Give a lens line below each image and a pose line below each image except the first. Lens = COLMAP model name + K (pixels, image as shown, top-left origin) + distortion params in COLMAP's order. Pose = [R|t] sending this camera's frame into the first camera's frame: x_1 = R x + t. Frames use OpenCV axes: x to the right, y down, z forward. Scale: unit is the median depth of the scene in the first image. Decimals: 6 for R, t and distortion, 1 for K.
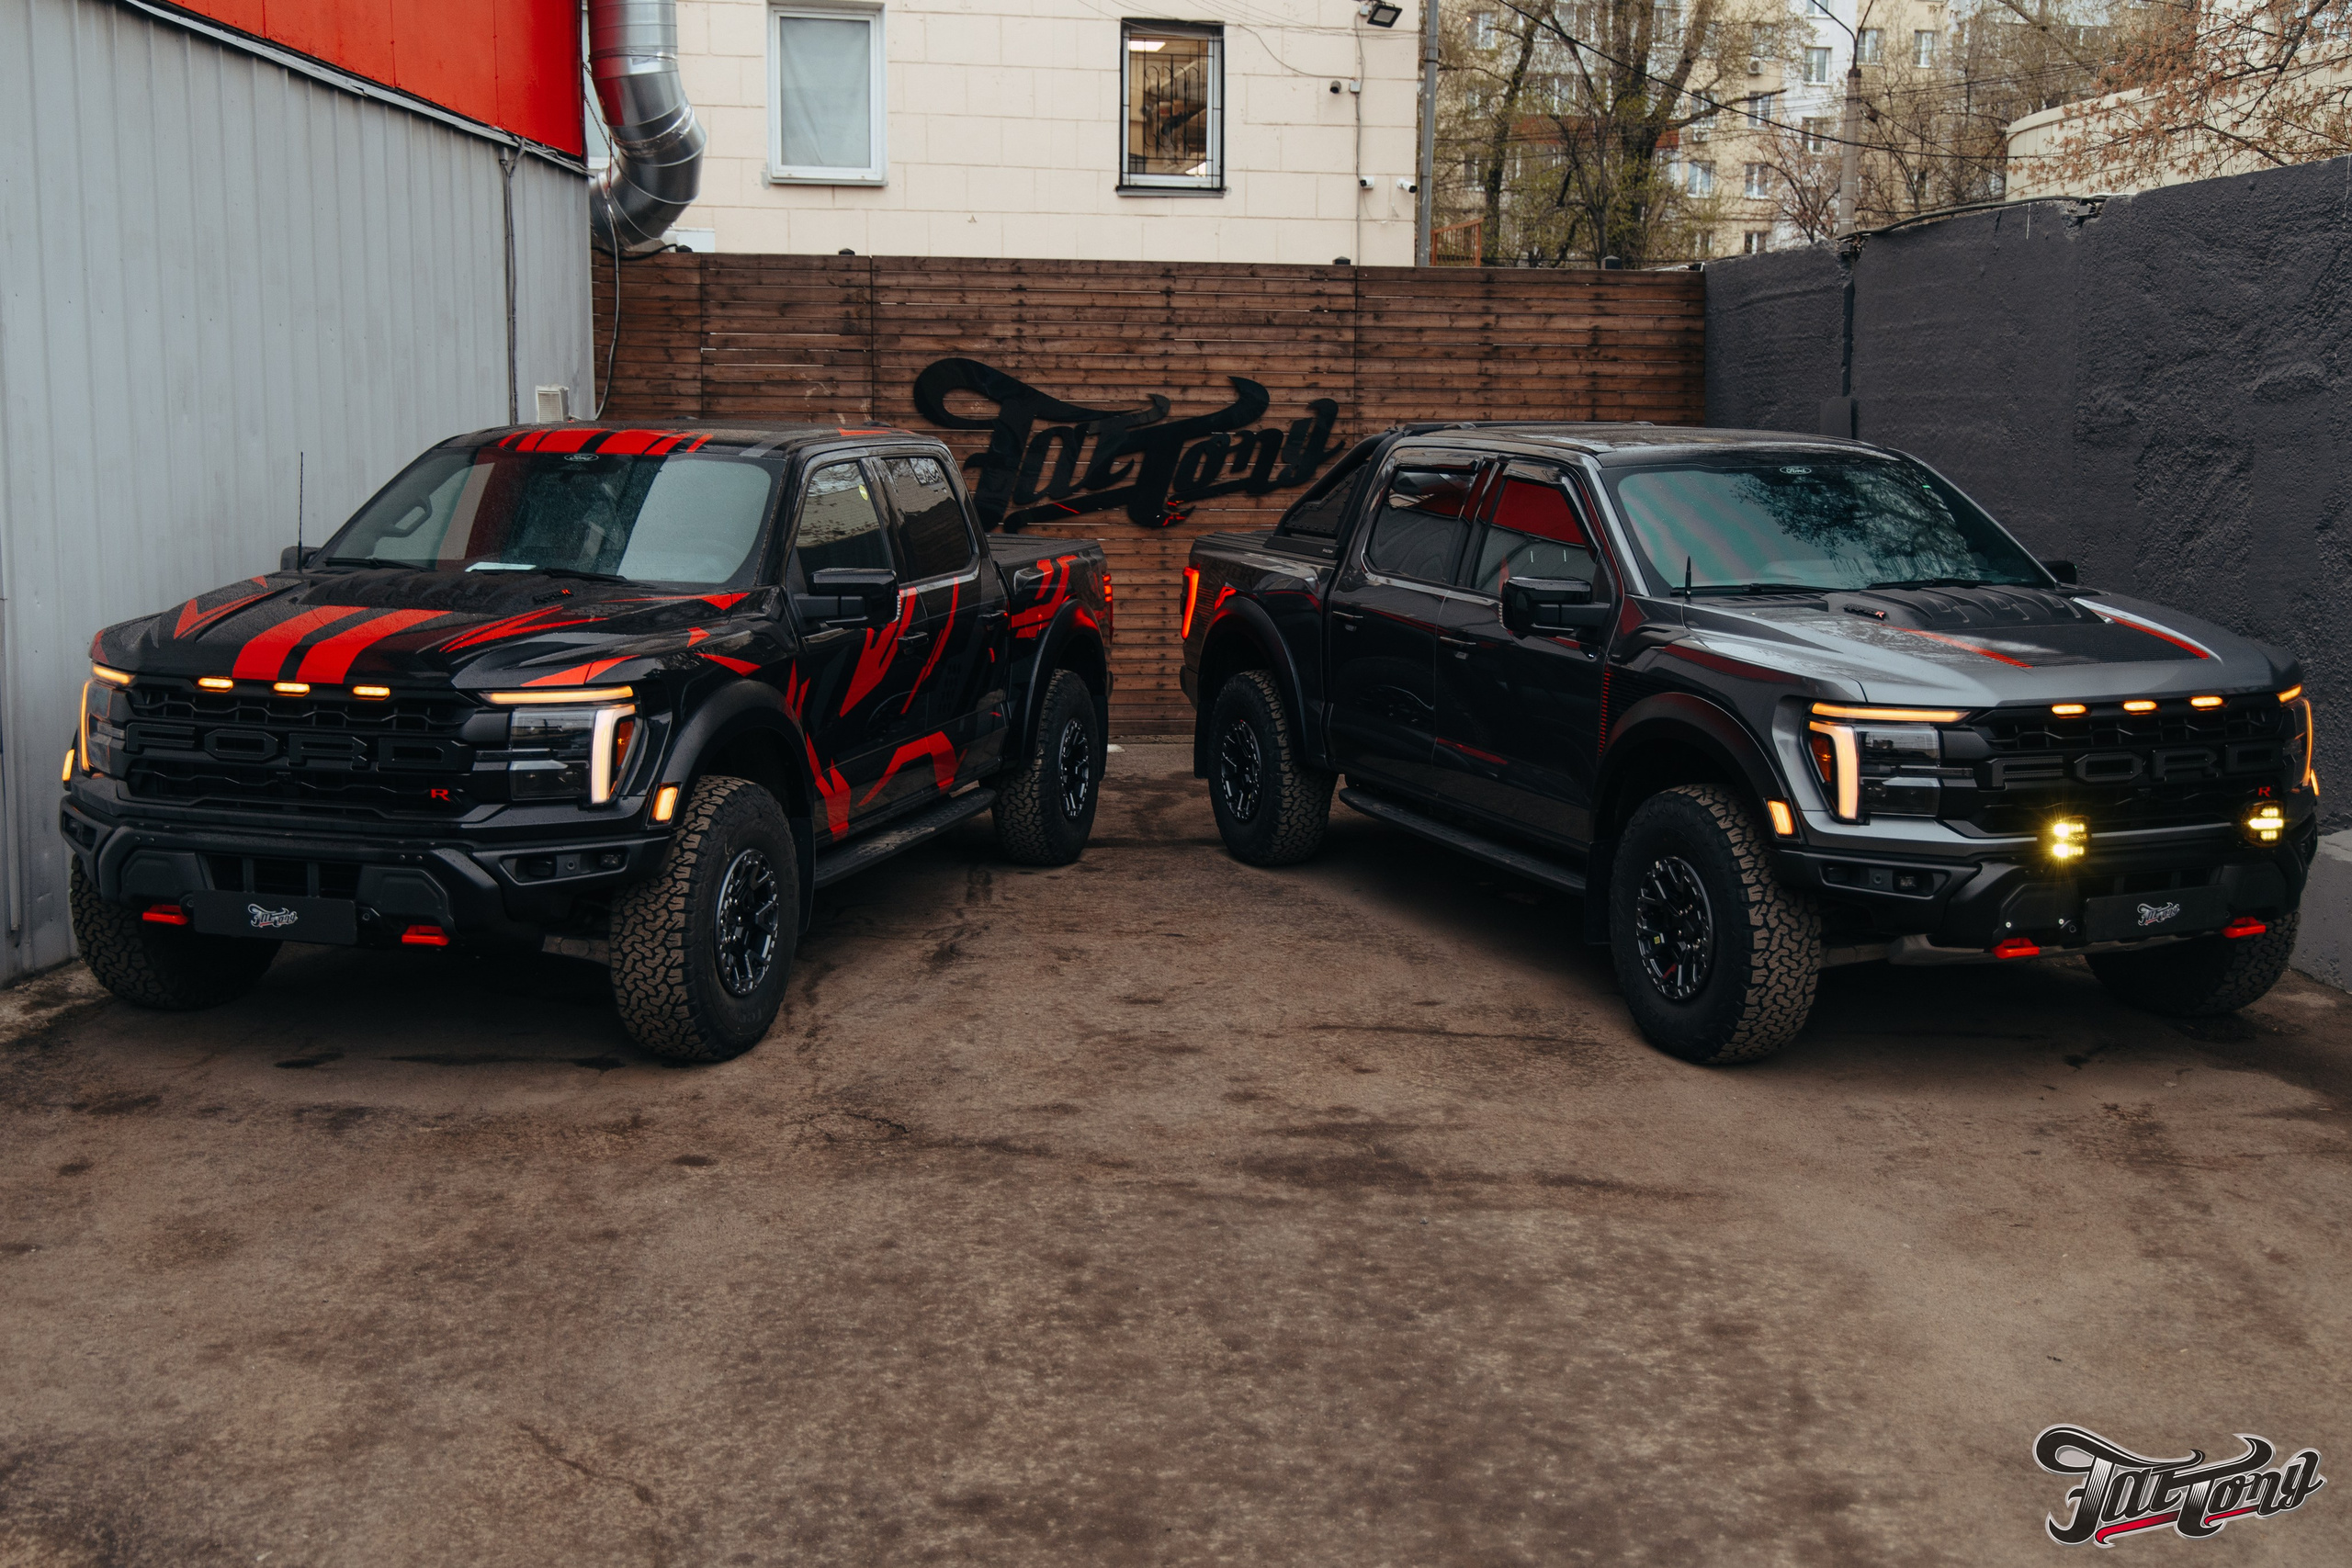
lens RADIAL K [[2457.8, 0, 1156.6], [0, 2457.8, 759.0], [0, 0, 1]] dist [0.005134, 0.001792]
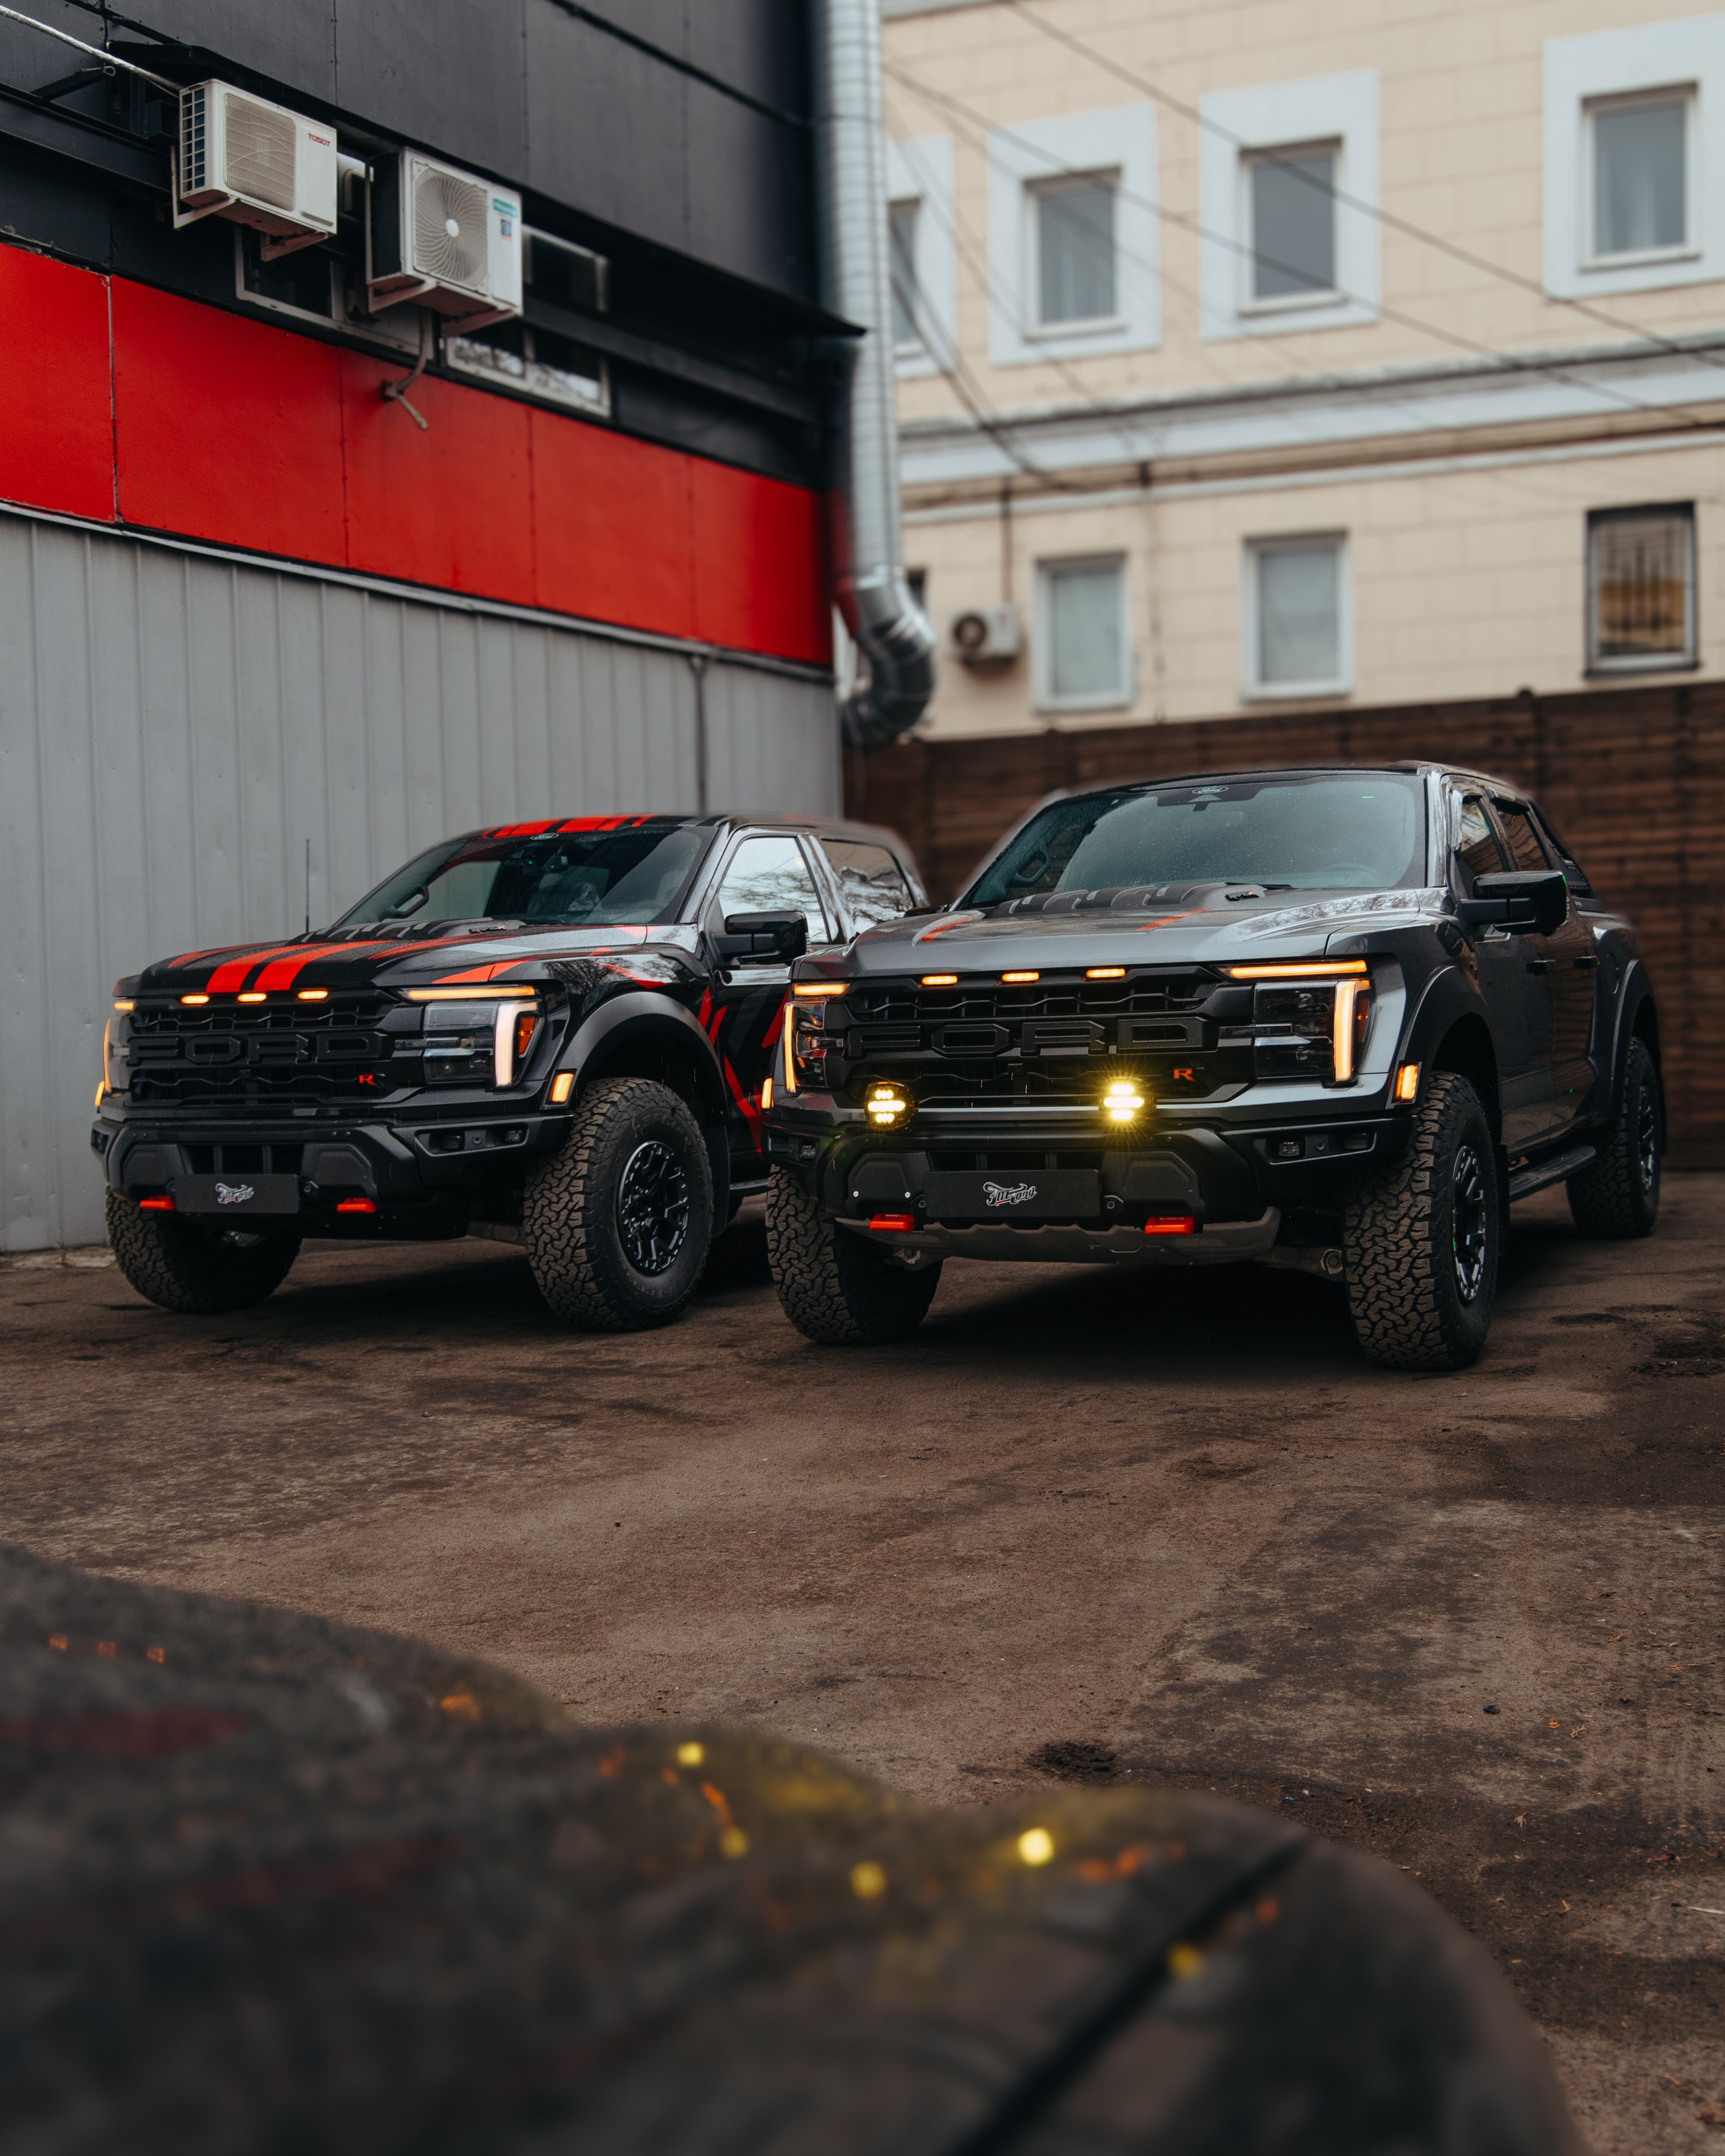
lens RADIAL K [[2305.1, 0, 871.4], [0, 2305.1, 1096.2], [0, 0, 1]] dist [0.007385, 0.017733]
pose [[0.861189, -0.013476, -0.508106, 0.327188], [-0.036353, 0.995455, -0.088016, 0.053295], [0.506983, 0.094270, 0.856786, 0.085594]]
